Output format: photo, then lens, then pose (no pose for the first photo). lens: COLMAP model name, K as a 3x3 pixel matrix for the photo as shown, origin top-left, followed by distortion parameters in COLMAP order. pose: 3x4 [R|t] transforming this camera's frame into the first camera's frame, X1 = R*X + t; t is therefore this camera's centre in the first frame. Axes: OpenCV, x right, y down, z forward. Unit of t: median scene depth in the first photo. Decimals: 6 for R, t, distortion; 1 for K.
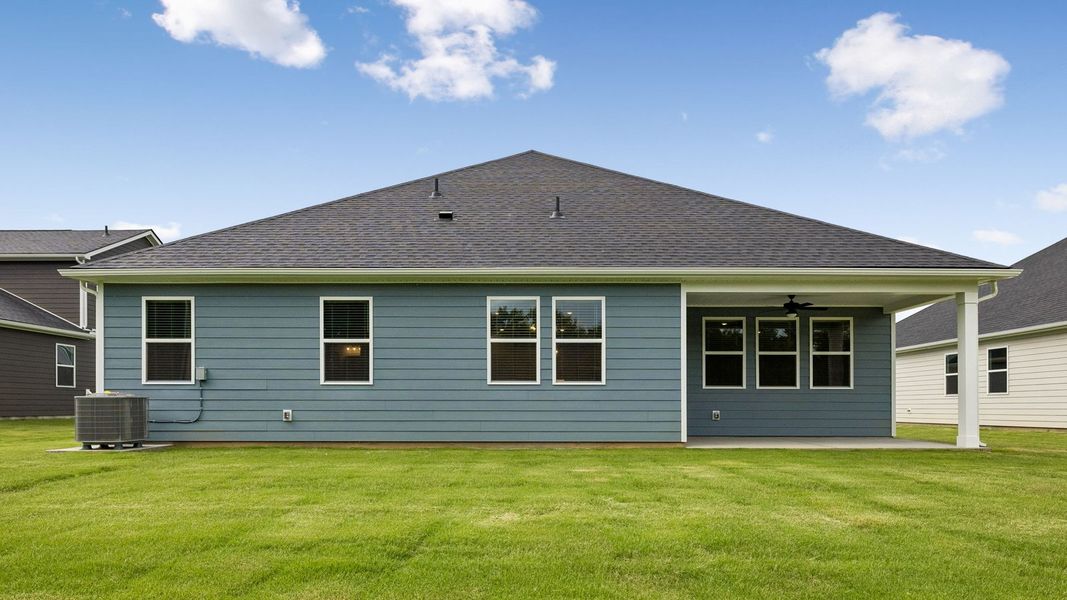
lens RADIAL K [[509.3, 0, 549.9], [0, 509.3, 378.8], [0, 0, 1]] dist [-0.007601, 0.002686]
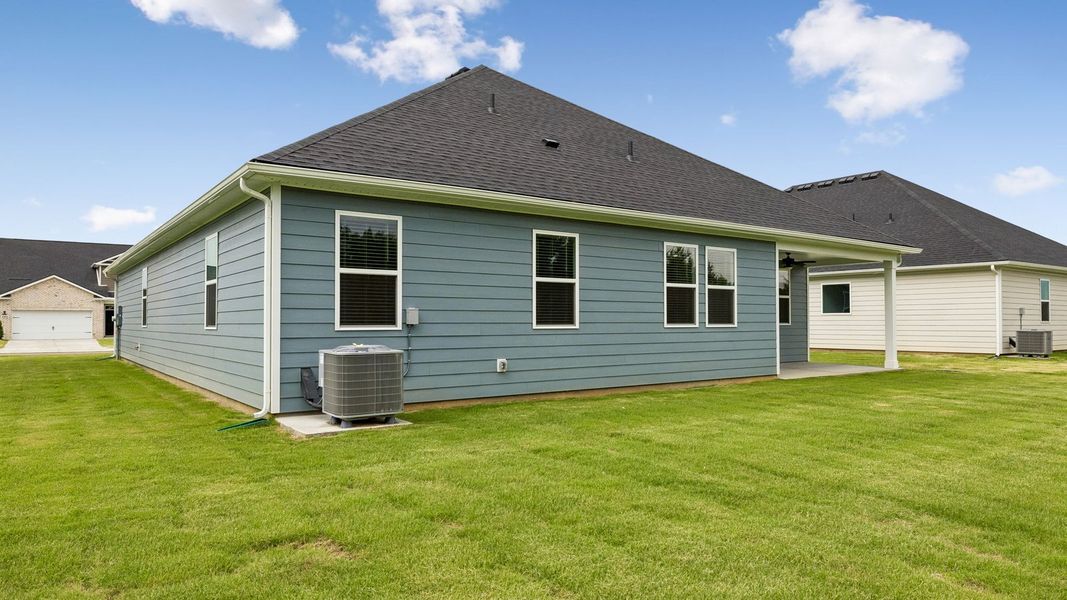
lens RADIAL K [[717.0, 0, 554.1], [0, 717.0, 294.7], [0, 0, 1]] dist [0.005224, 0.001782]
pose [[0.784590, 0.020830, 0.619666, -1.189706], [0.002960, 0.999298, -0.037338, -0.001212], [-0.620008, 0.031129, 0.783977, 0.000000]]
